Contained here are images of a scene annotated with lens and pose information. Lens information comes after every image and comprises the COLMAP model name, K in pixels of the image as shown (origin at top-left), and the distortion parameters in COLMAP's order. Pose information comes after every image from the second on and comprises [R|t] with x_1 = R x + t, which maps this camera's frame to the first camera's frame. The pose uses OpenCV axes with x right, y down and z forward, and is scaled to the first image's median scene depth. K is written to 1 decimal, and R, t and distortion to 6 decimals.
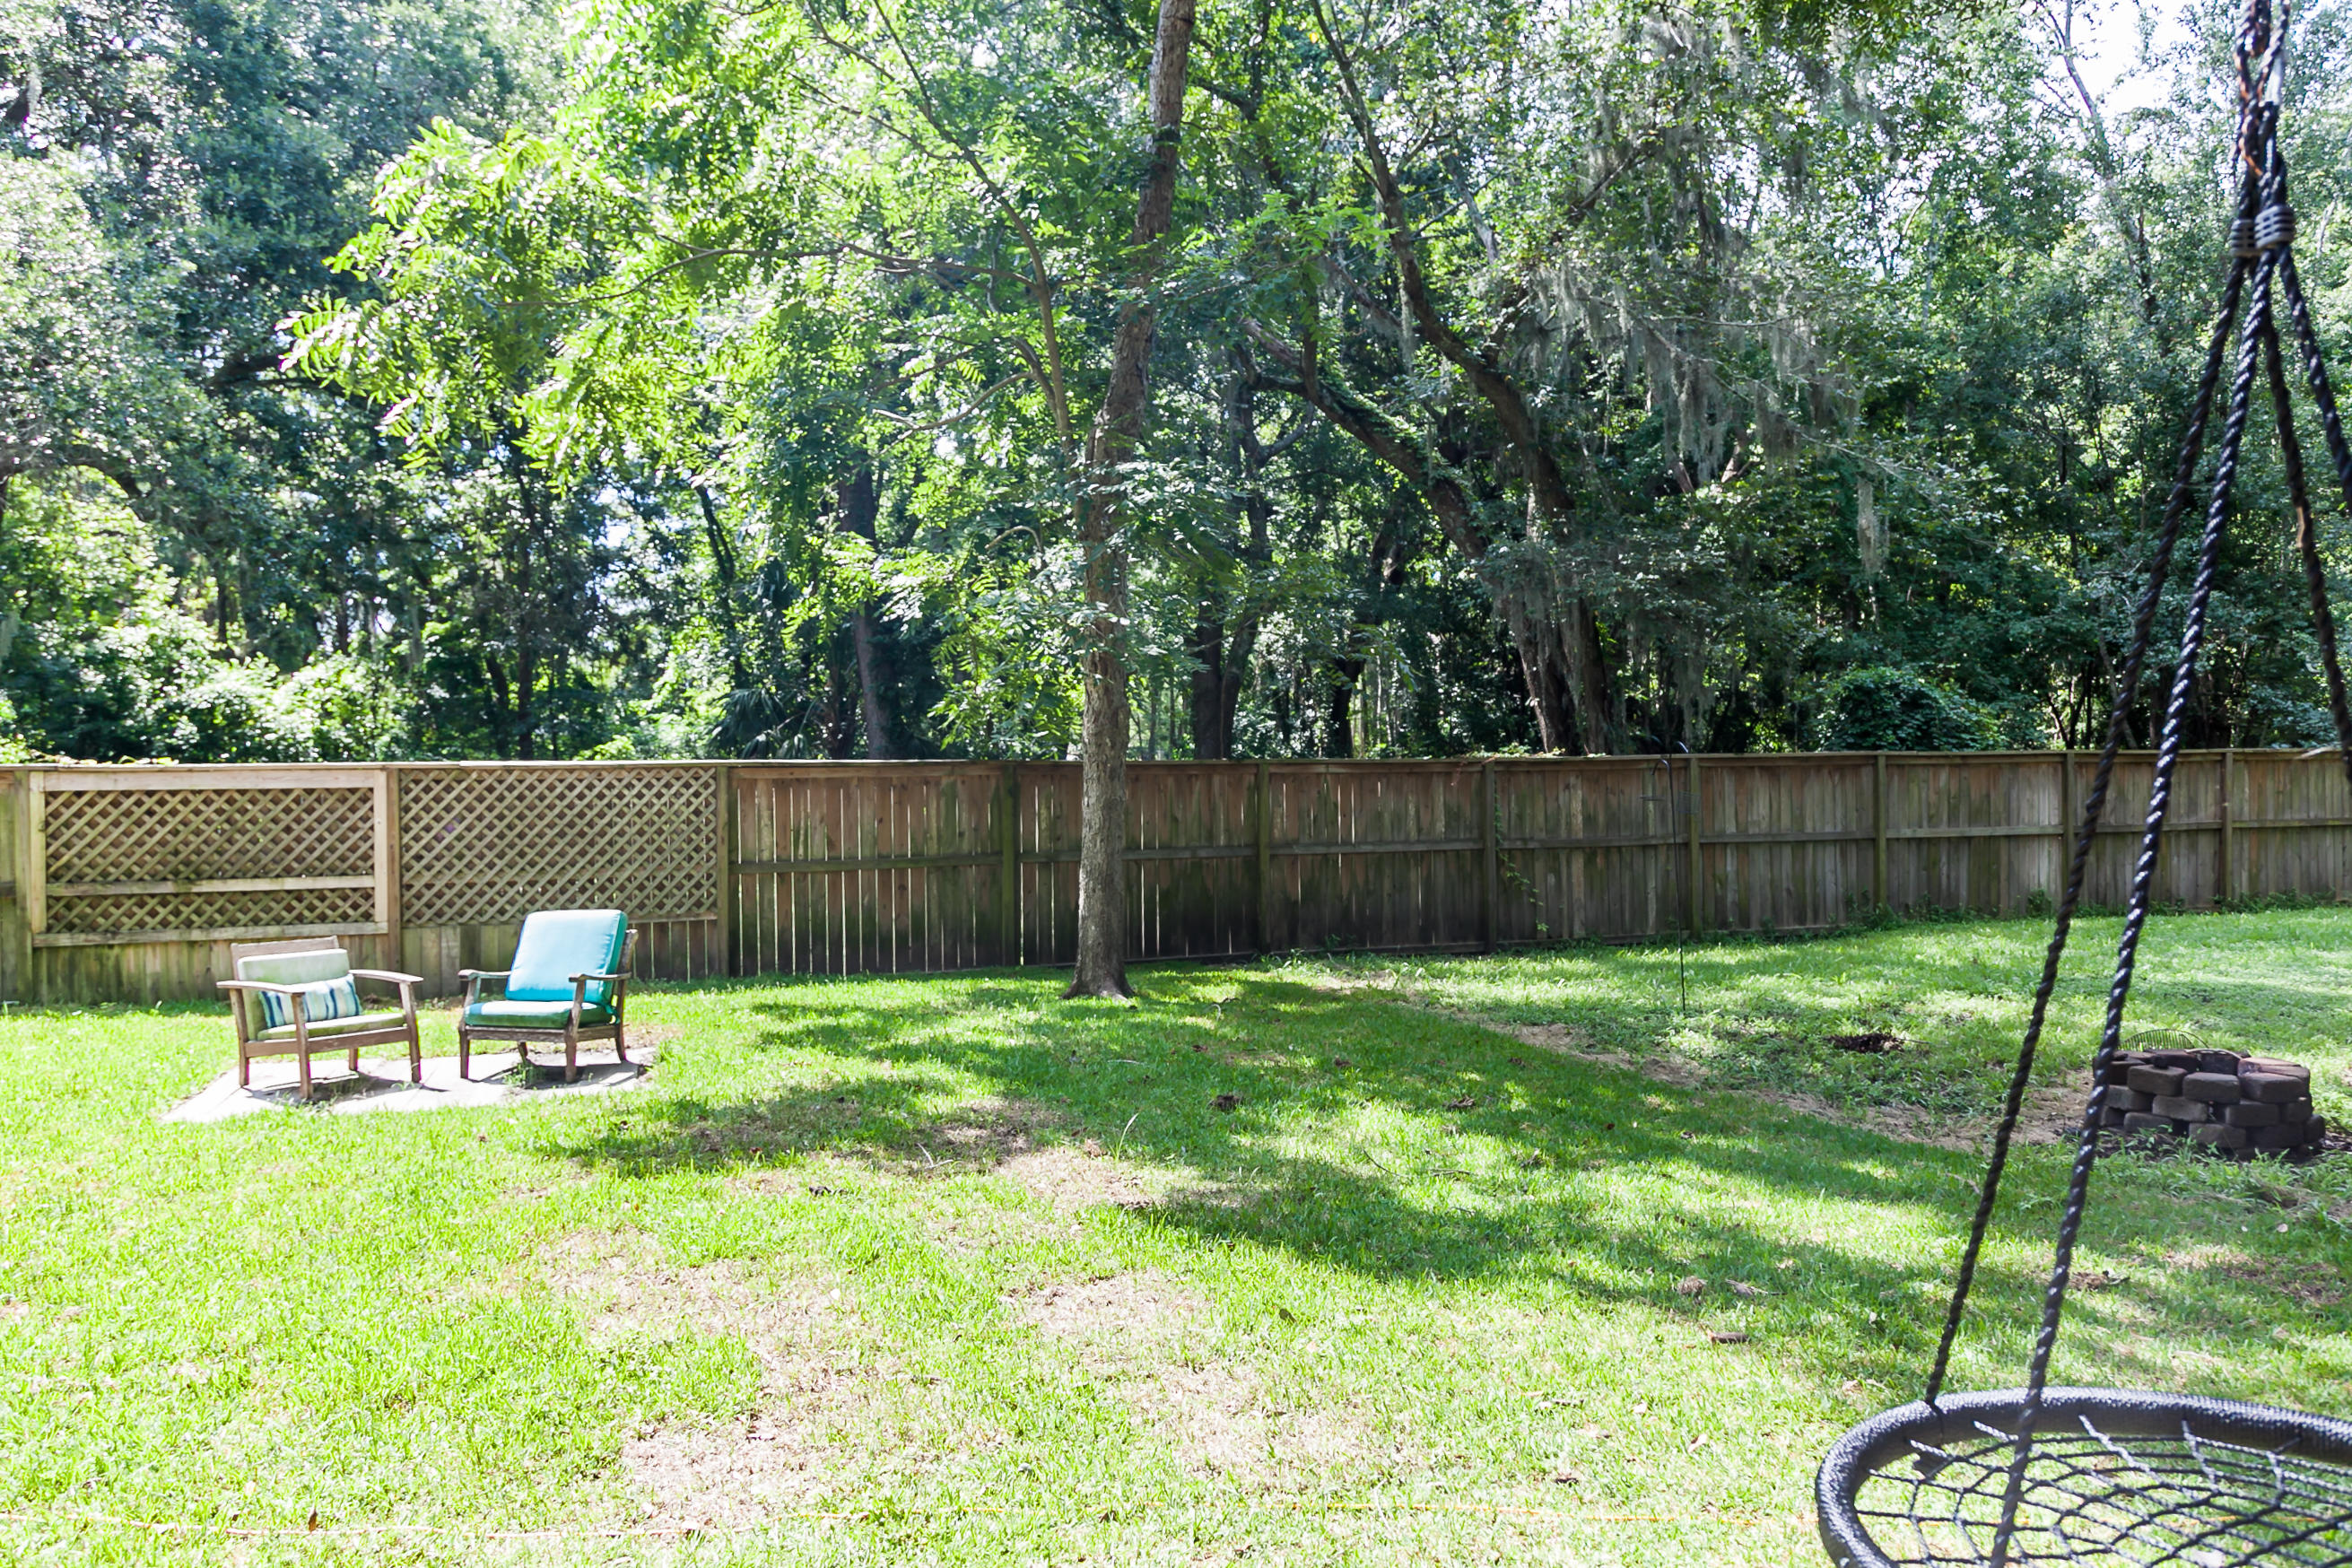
lens RADIAL K [[1610.1, 0, 1188.9], [0, 1610.1, 844.6], [0, 0, 1]] dist [-0.006464, 0.002861]
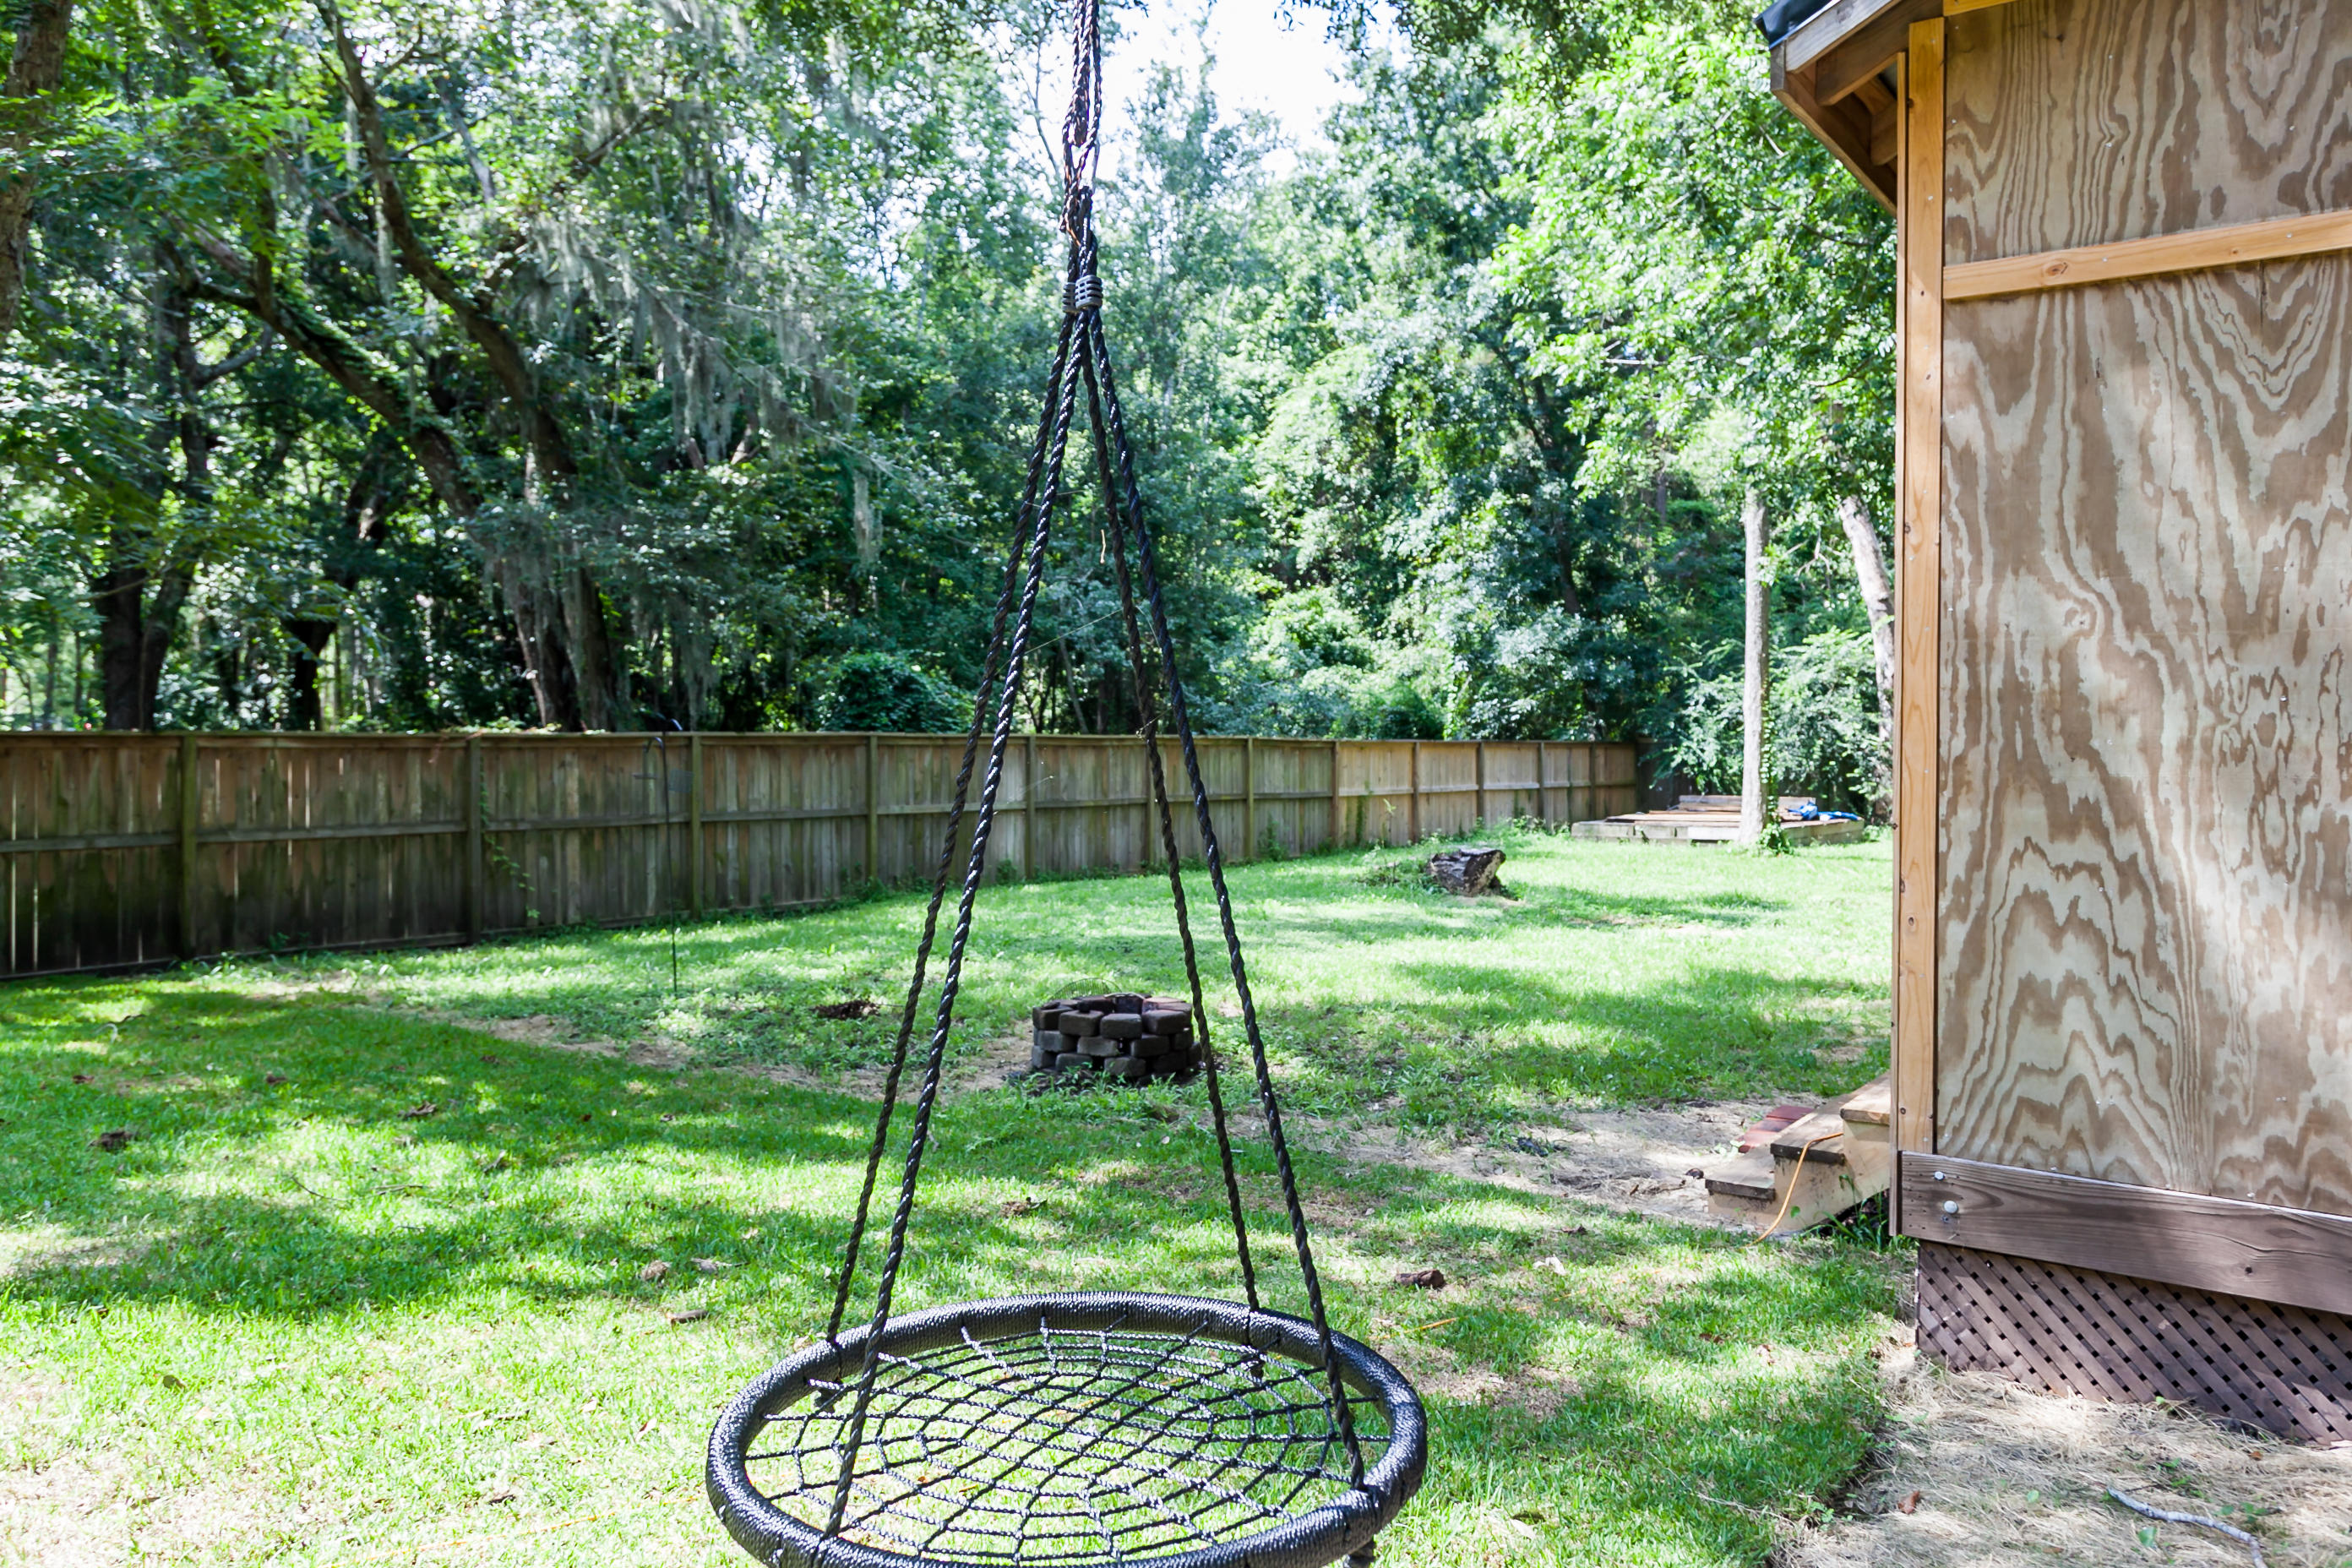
lens RADIAL K [[1639.4, 0, 1176.0], [0, 1639.4, 784.0], [0, 0, 1]] dist [-0.001301, -0.006972]
pose [[0.836900, -0.001515, 0.547354, 0.010354], [0.015159, 0.999677, -0.020411, 0.000790], [-0.547146, 0.025380, 0.836652, -0.006501]]
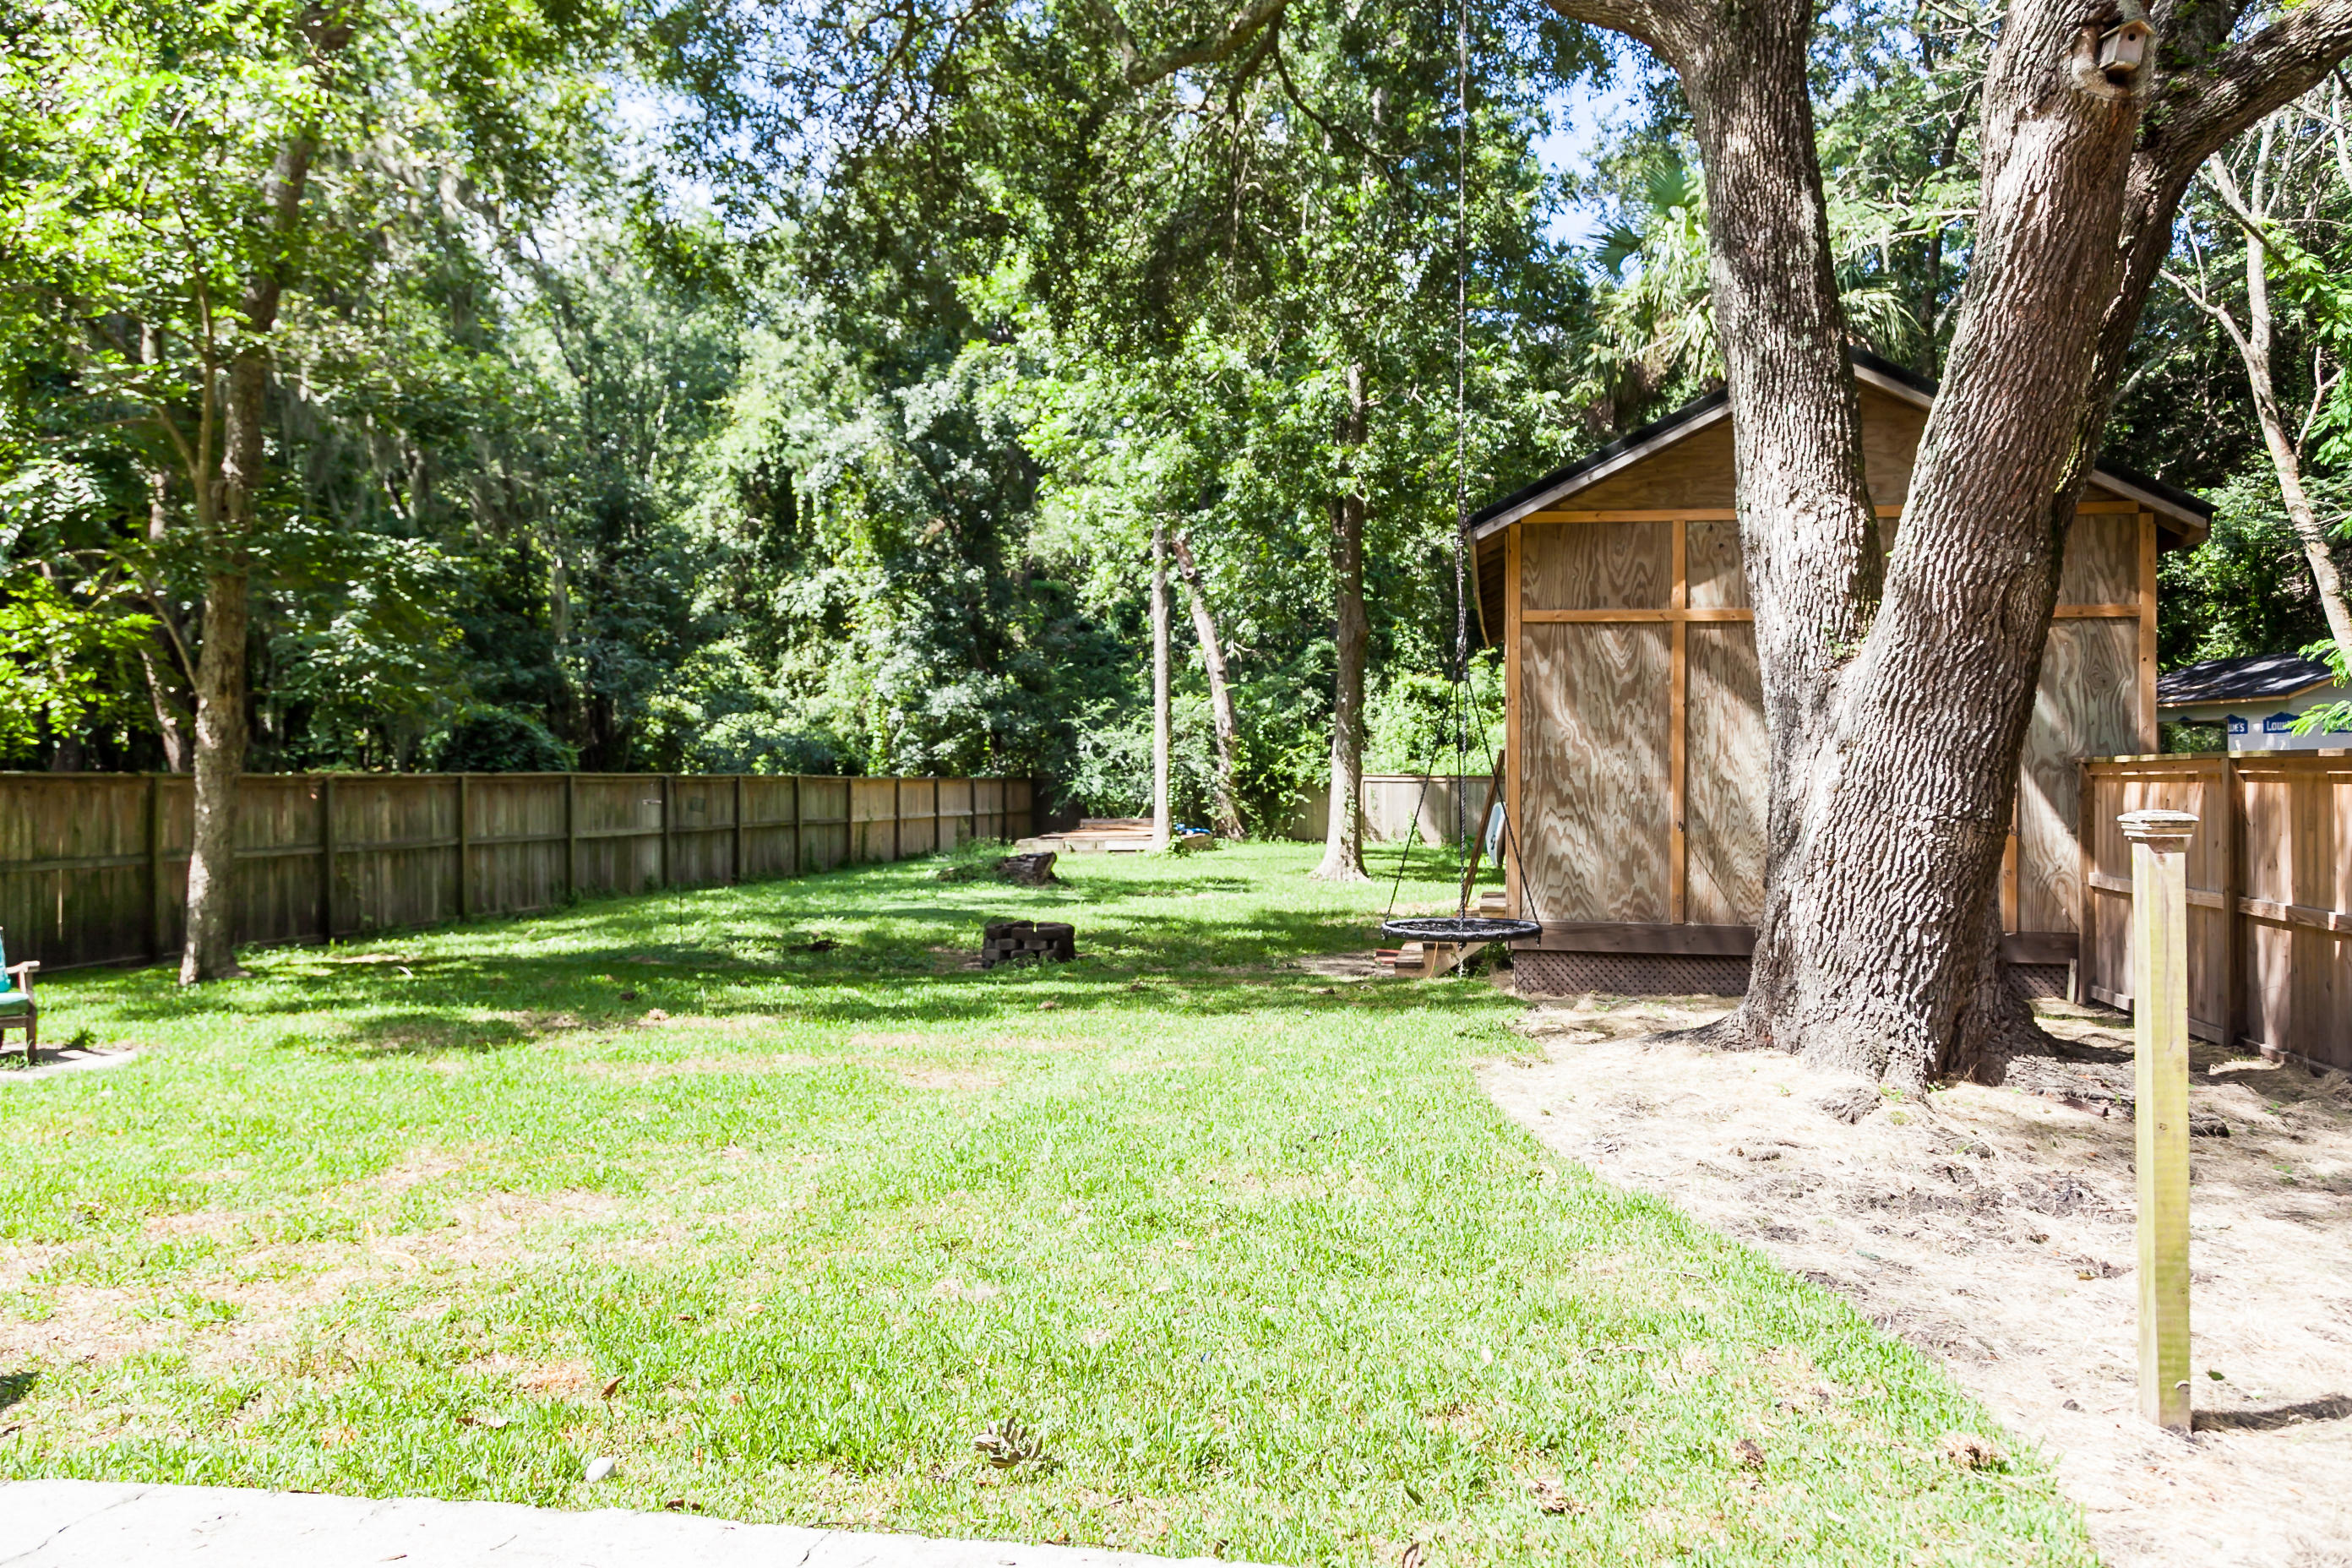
lens RADIAL K [[1639.4, 0, 1176.0], [0, 1639.4, 784.0], [0, 0, 1]] dist [-0.001301, -0.006972]
pose [[0.502625, 0.006631, 0.864479, -0.528463], [0.039795, 0.998733, -0.030798, 0.013642], [-0.863588, 0.049882, 0.501725, -0.096030]]
